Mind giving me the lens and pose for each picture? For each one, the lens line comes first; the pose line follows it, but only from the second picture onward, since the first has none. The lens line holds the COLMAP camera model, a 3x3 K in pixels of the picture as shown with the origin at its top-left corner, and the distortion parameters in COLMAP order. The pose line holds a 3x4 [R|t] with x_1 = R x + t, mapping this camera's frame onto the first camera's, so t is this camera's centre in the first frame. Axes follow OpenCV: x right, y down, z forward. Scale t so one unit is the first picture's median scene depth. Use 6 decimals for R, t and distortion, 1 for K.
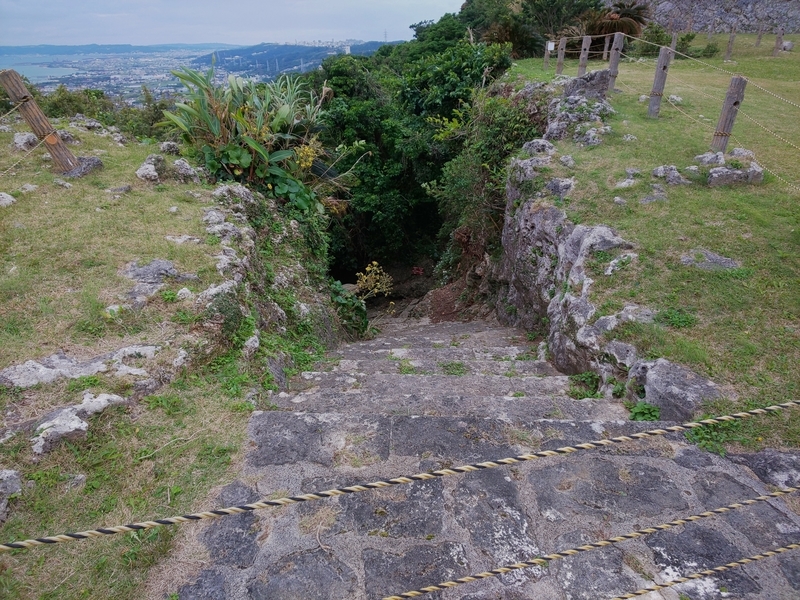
lens RADIAL K [[503.5, 0, 396.1], [0, 503.5, 305.1], [0, 0, 1]] dist [0.026089, -0.041898]
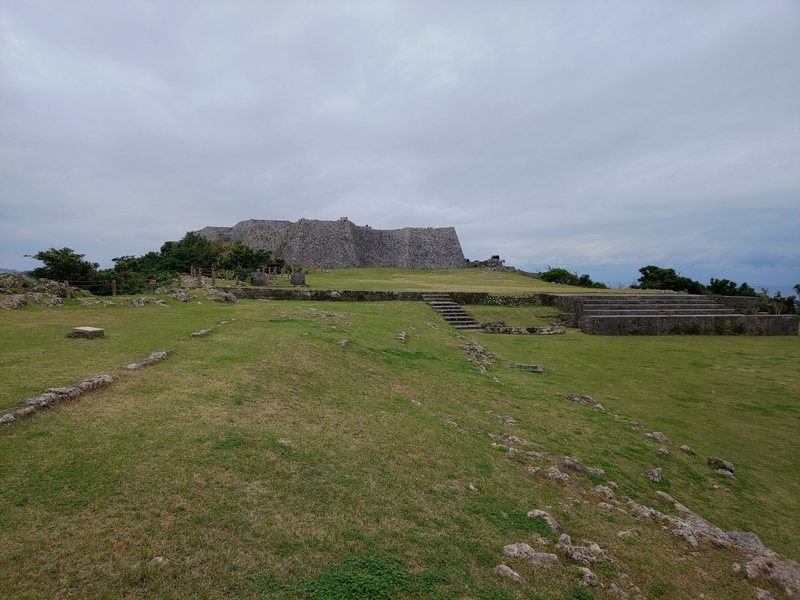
lens RADIAL K [[503.5, 0, 396.1], [0, 503.5, 305.1], [0, 0, 1]] dist [0.026089, -0.041898]
pose [[0.829323, -0.014232, 0.558588, -2.389496], [0.241454, 0.910652, -0.335280, 3.083016], [-0.503908, 0.412929, 0.758661, -5.641778]]
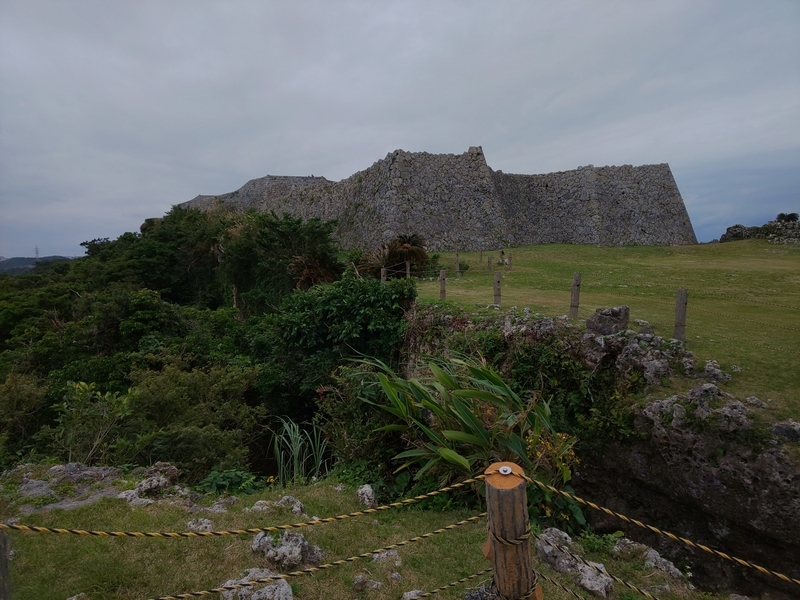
lens RADIAL K [[503.5, 0, 396.1], [0, 503.5, 305.1], [0, 0, 1]] dist [0.026089, -0.041898]
pose [[0.822669, -0.072443, 0.563887, -0.801297], [0.276134, 0.917912, -0.284934, -0.369017], [-0.496957, 0.390114, 0.775142, 0.486847]]
